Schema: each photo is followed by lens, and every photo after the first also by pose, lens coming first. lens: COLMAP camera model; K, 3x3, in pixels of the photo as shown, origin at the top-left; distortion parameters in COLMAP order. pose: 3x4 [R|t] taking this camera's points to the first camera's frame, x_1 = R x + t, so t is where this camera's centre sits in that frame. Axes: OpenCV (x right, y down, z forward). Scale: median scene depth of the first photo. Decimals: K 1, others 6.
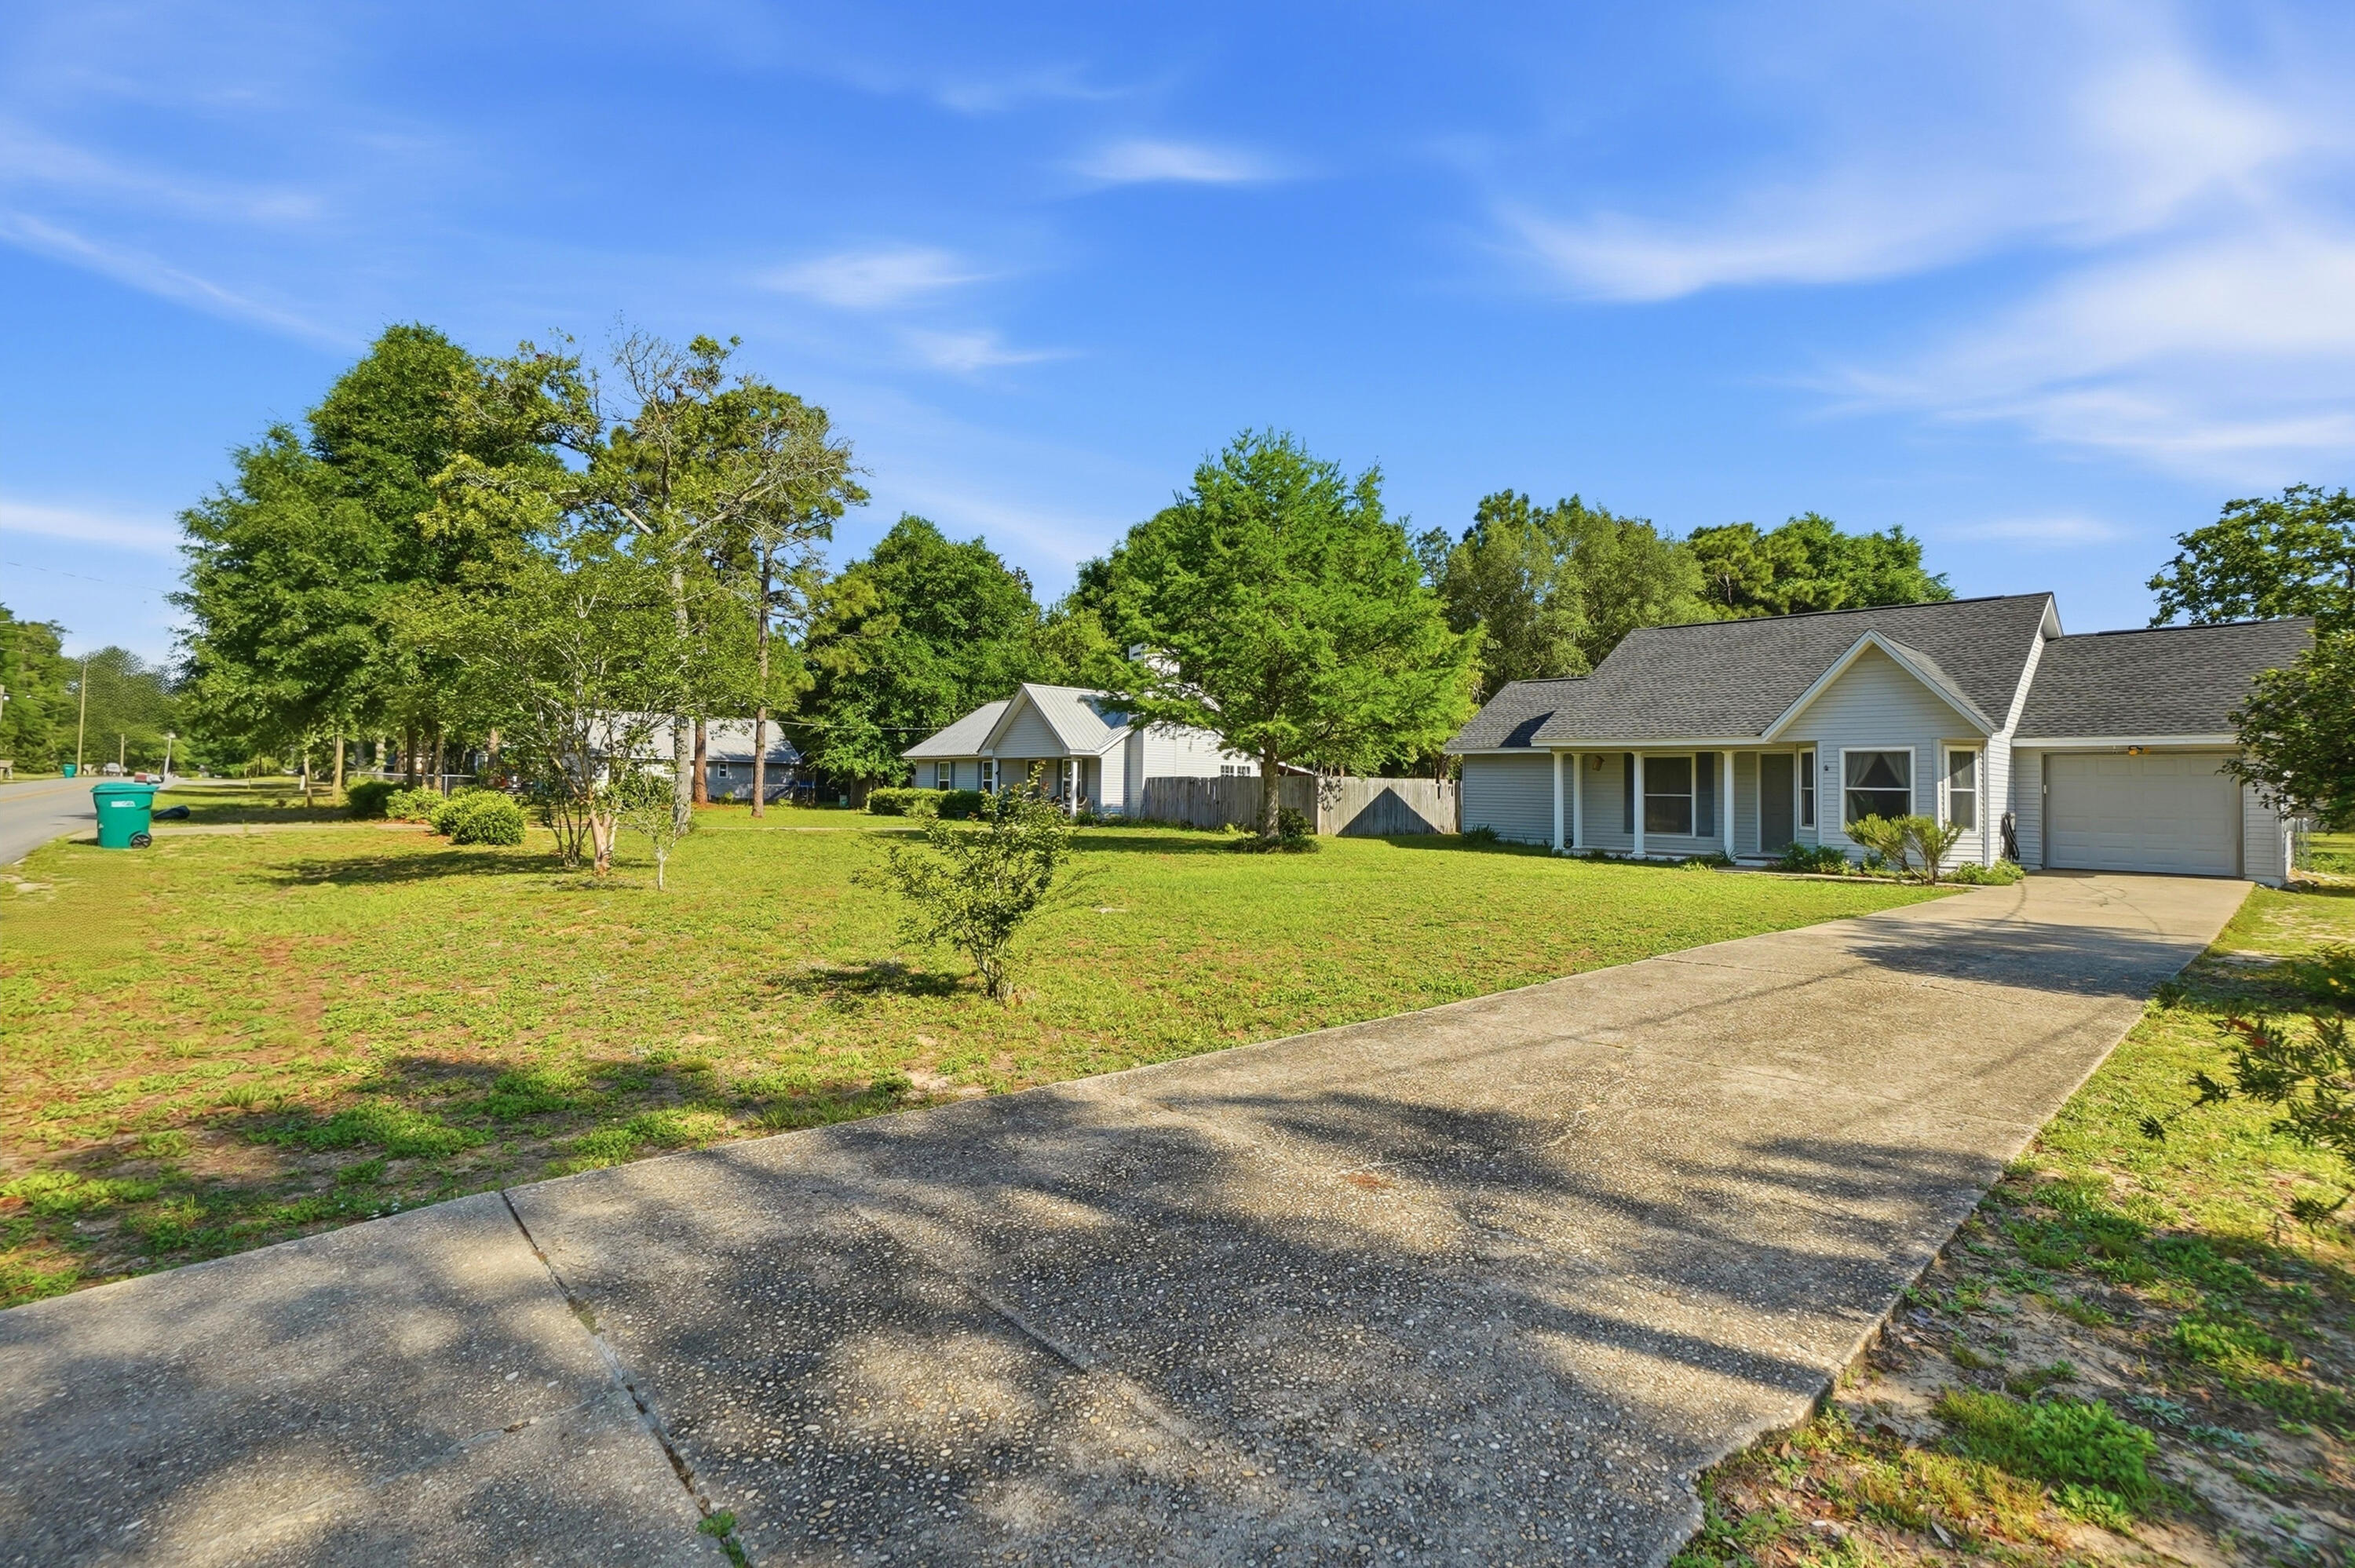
lens RADIAL K [[1068.2, 0, 1146.8], [0, 1068.2, 777.7], [0, 0, 1]] dist [-0.081351, 0.025600]
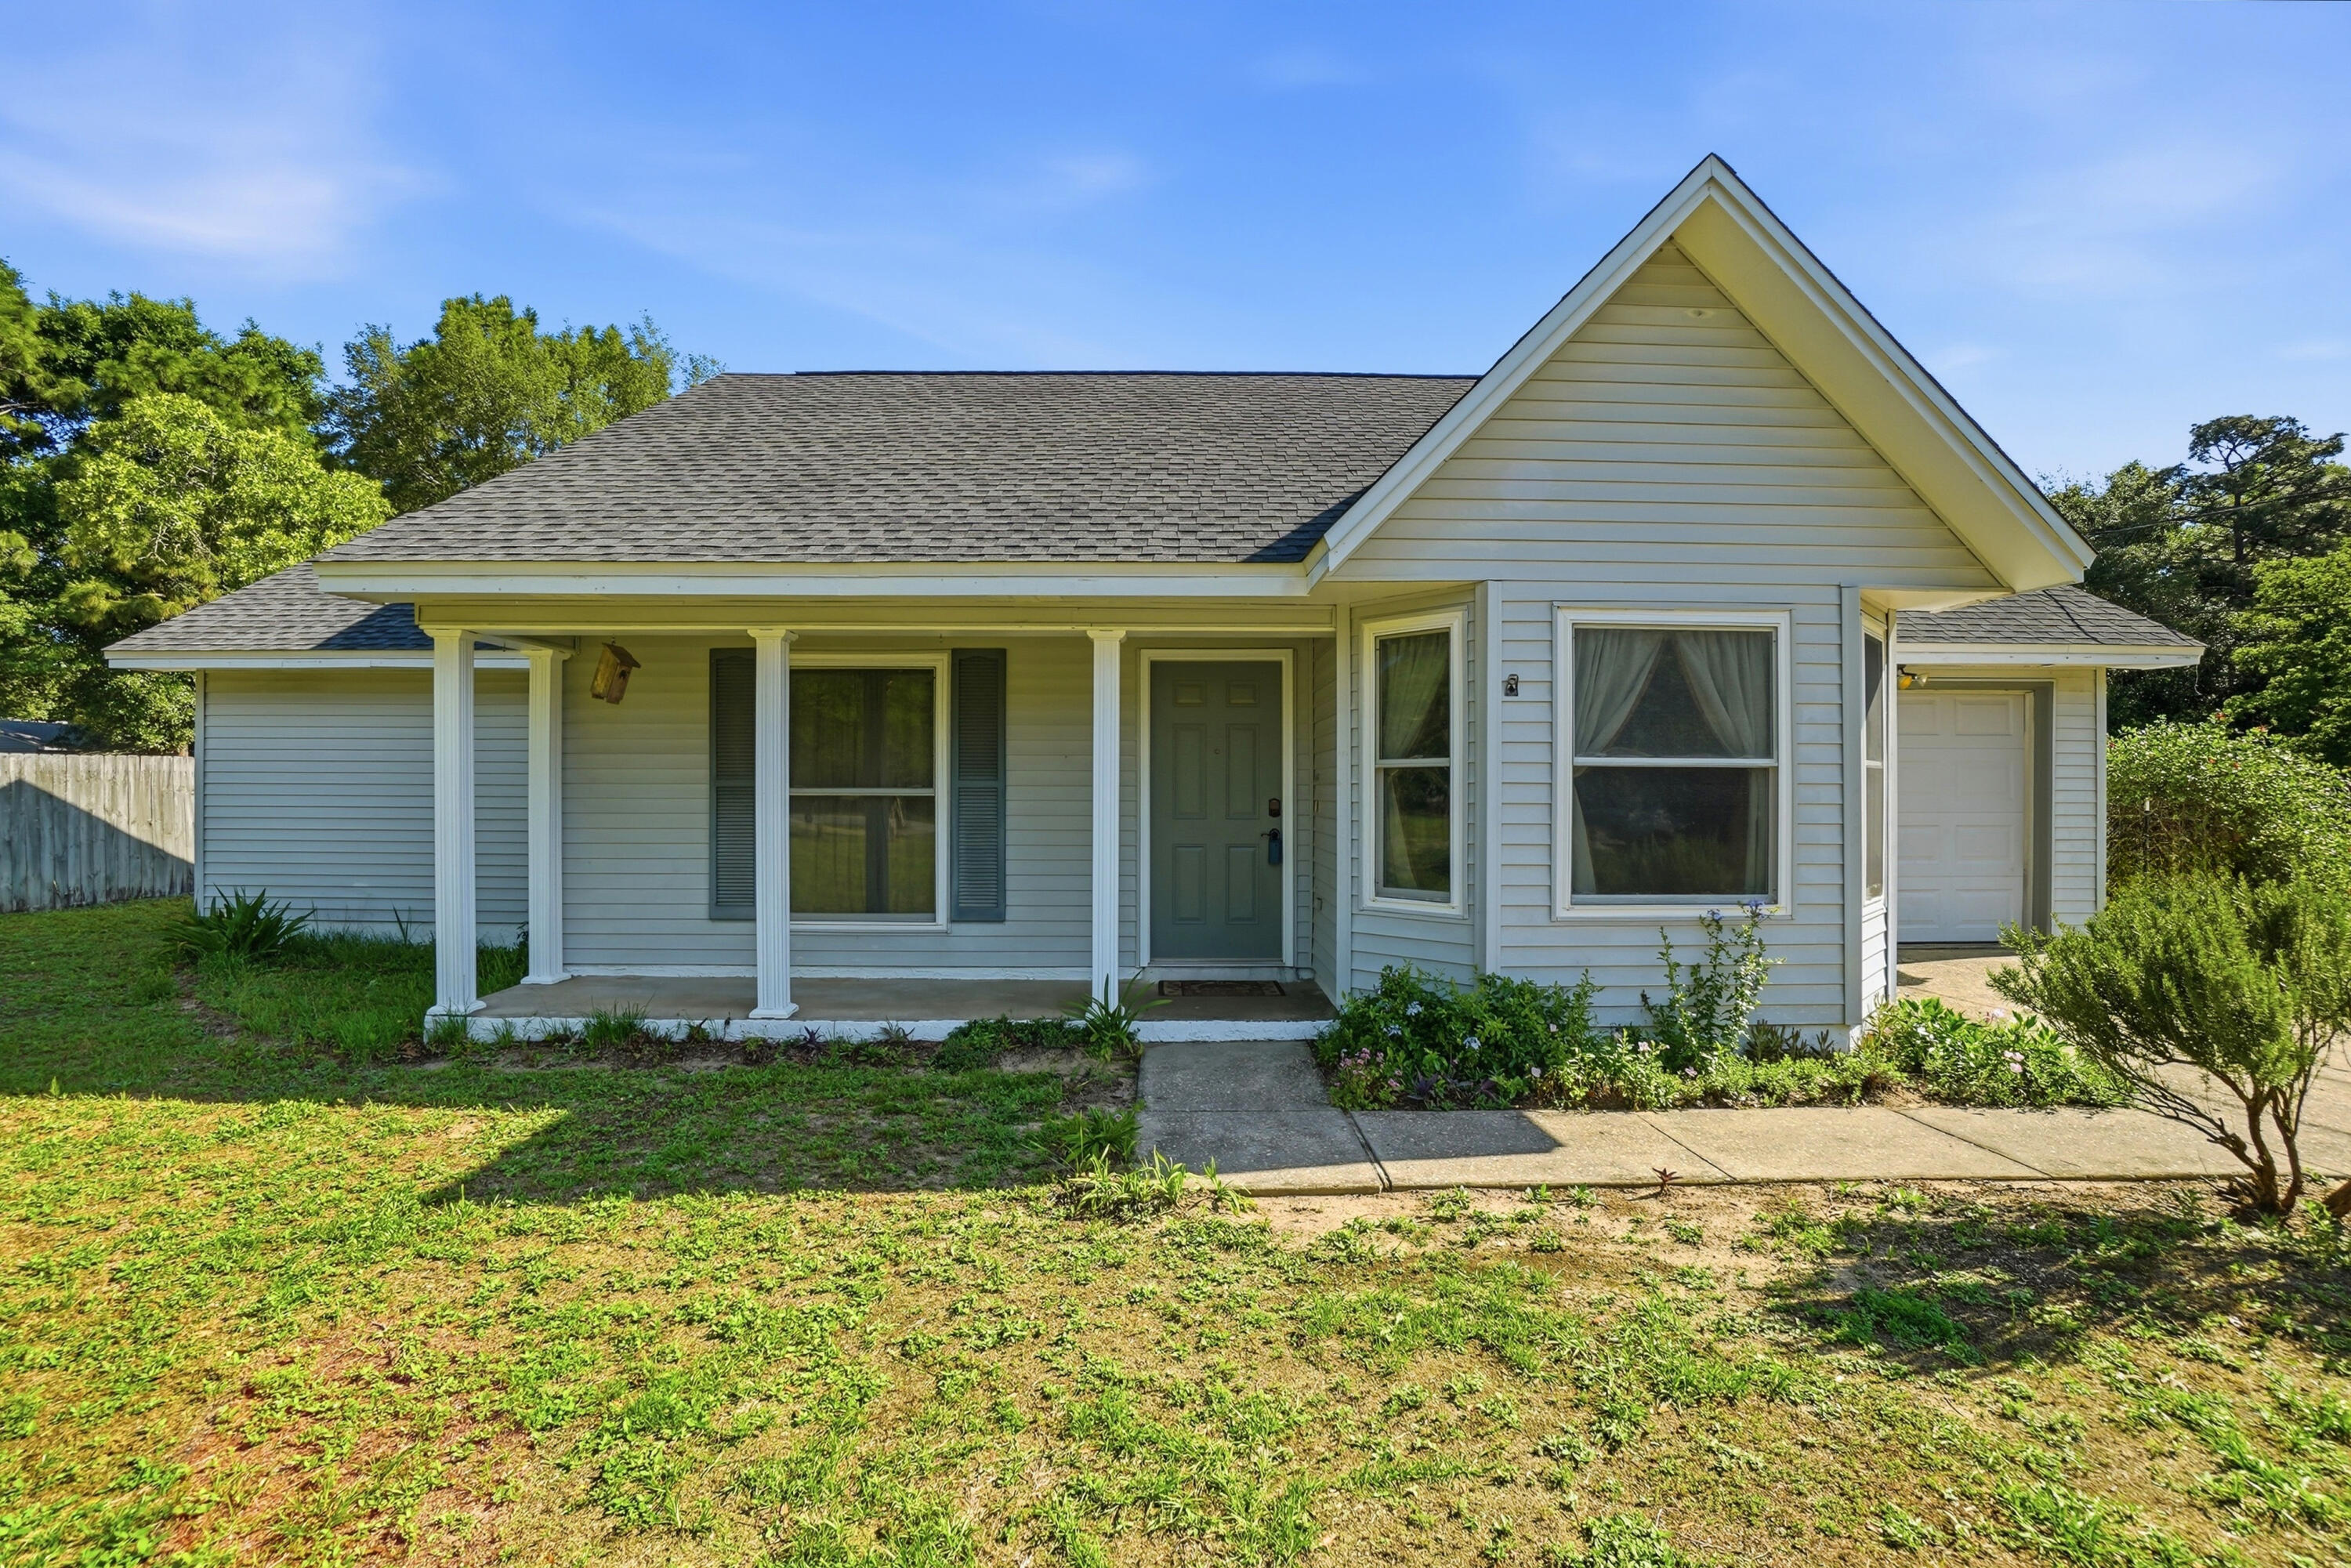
lens RADIAL K [[1062.6, 0, 1170.0], [0, 1062.6, 788.5], [0, 0, 1]] dist [-0.071308, 0.027496]
pose [[0.648409, -0.011194, 0.761209, 0.261812], [-0.002476, 0.999856, 0.016813, 0.008881], [-0.761288, -0.012787, 0.648288, 0.592215]]
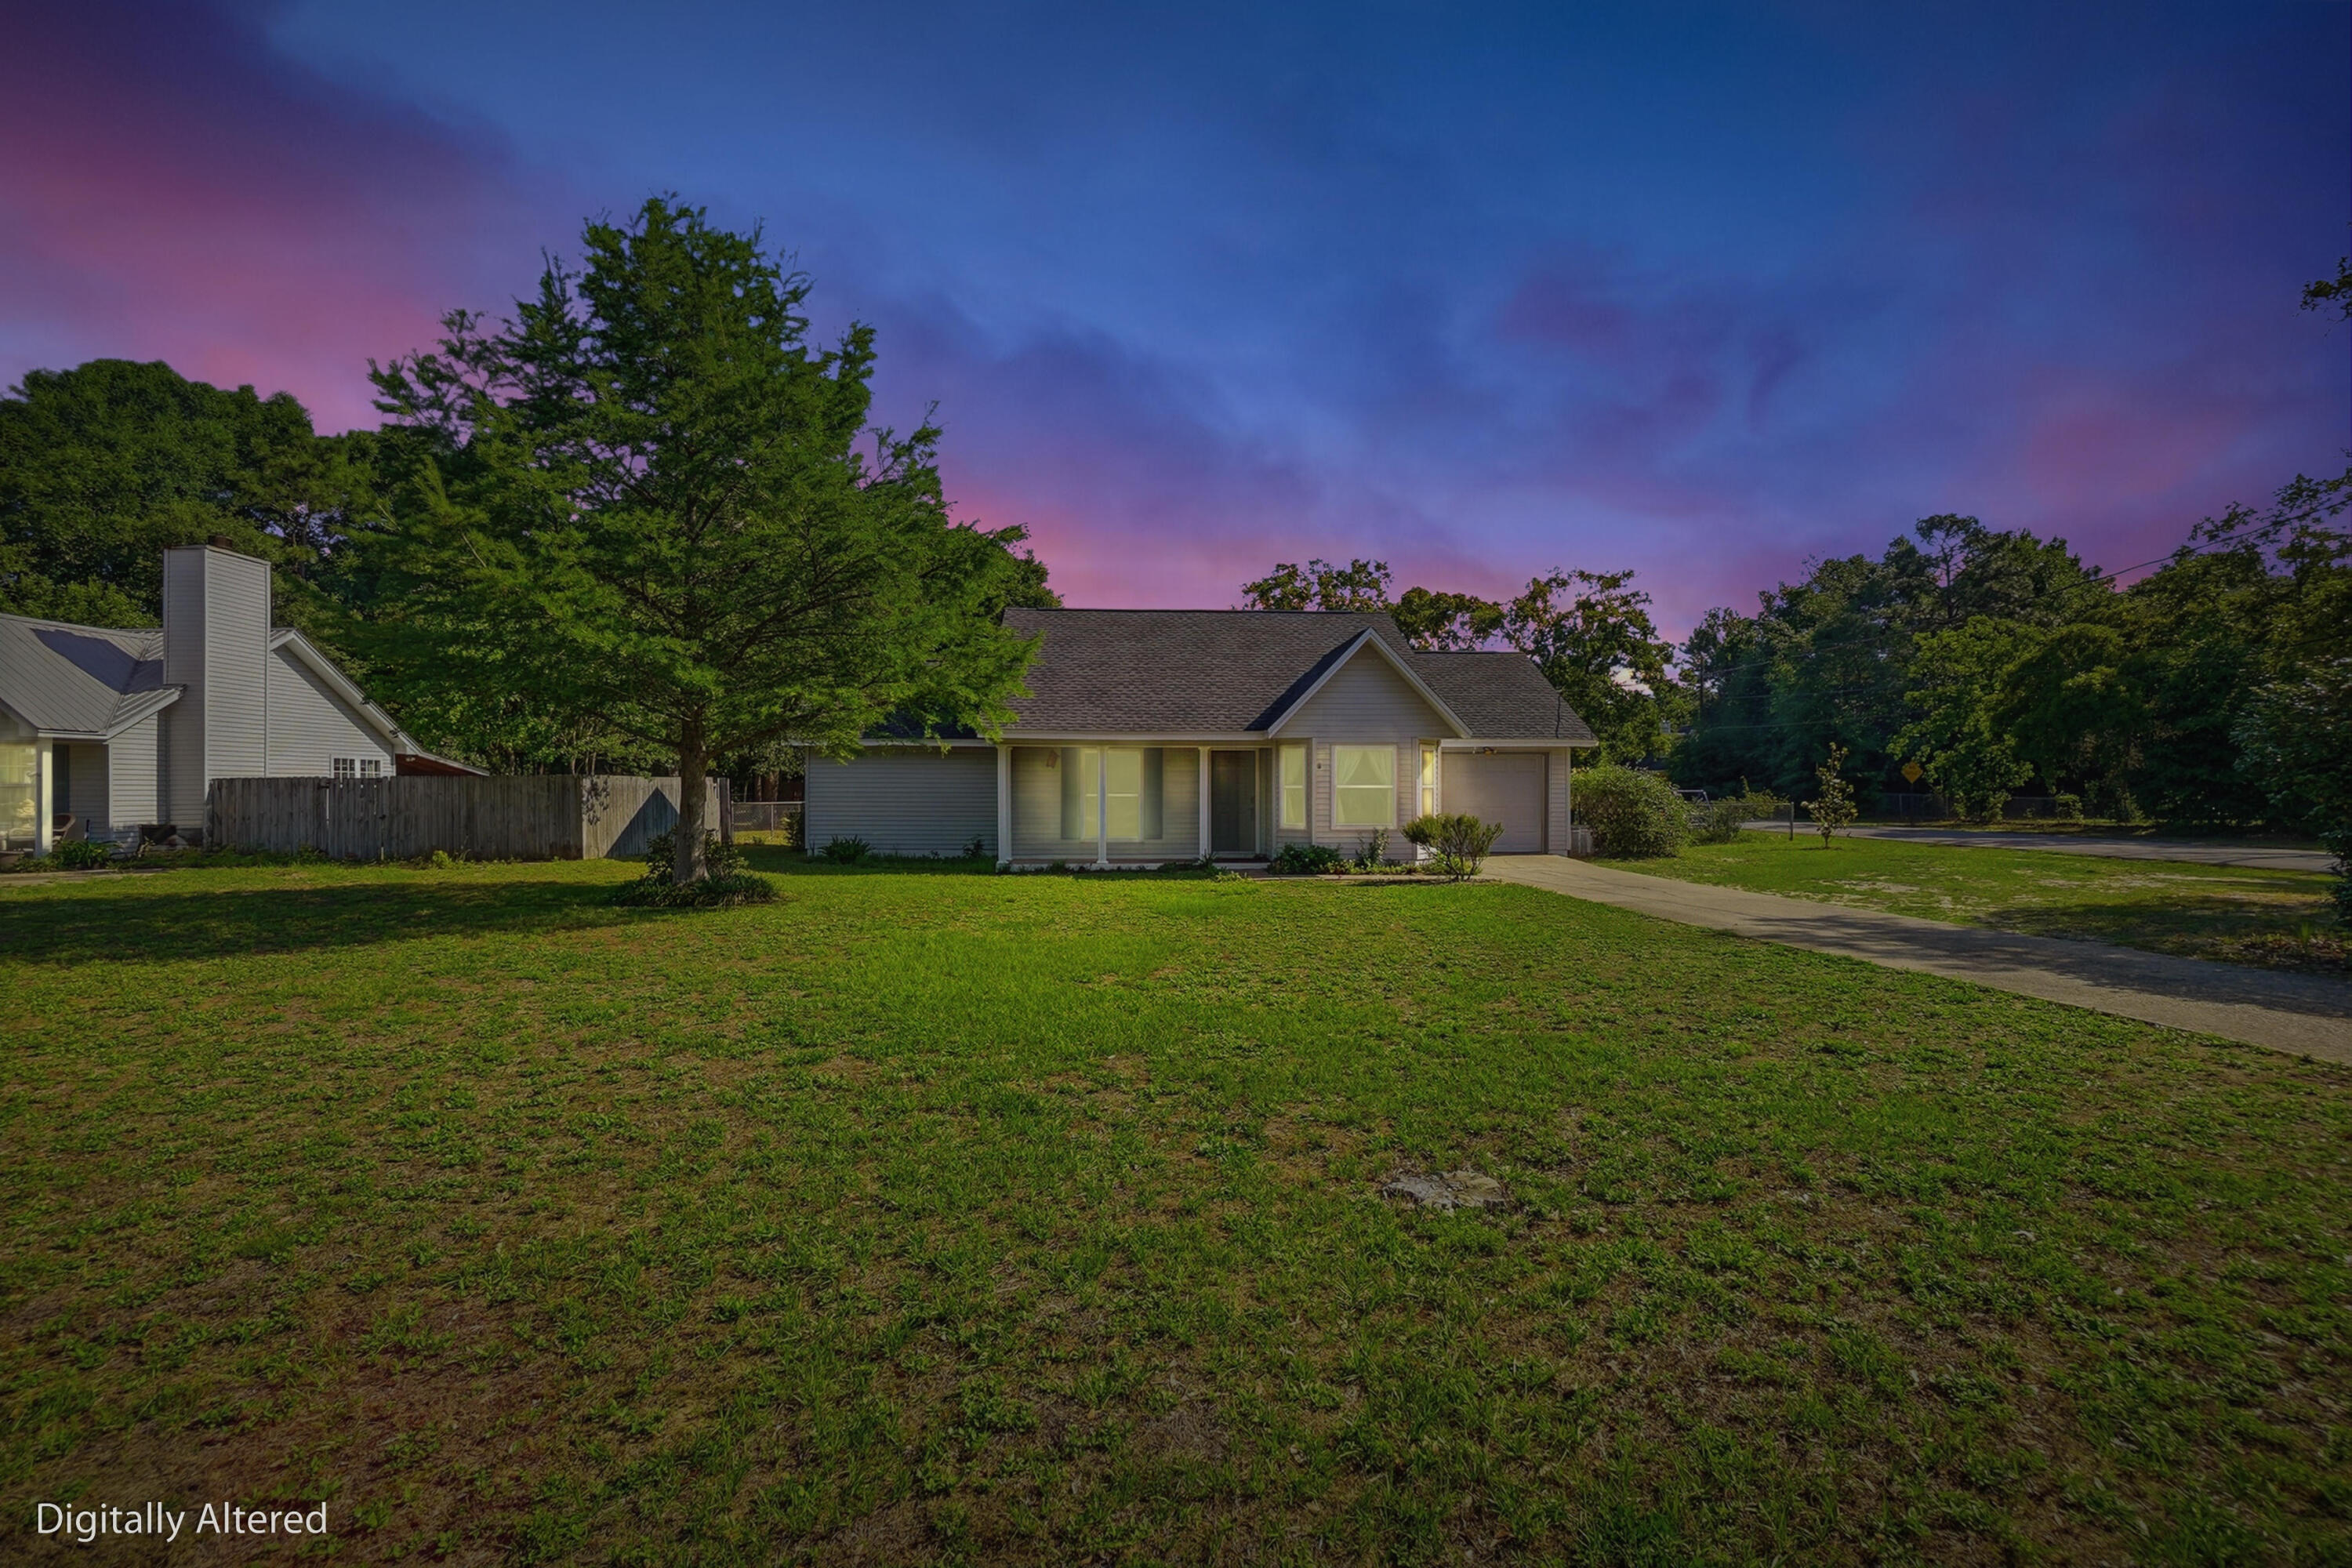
lens RADIAL K [[1063.1, 0, 1170.5], [0, 1063.1, 788.5], [0, 0, 1]] dist [-0.071308, 0.027496]
pose [[0.636966, -0.013955, 0.770766, -0.133575], [0.003869, 0.999881, 0.014906, -0.001914], [-0.770883, -0.006513, 0.636944, 0.313790]]
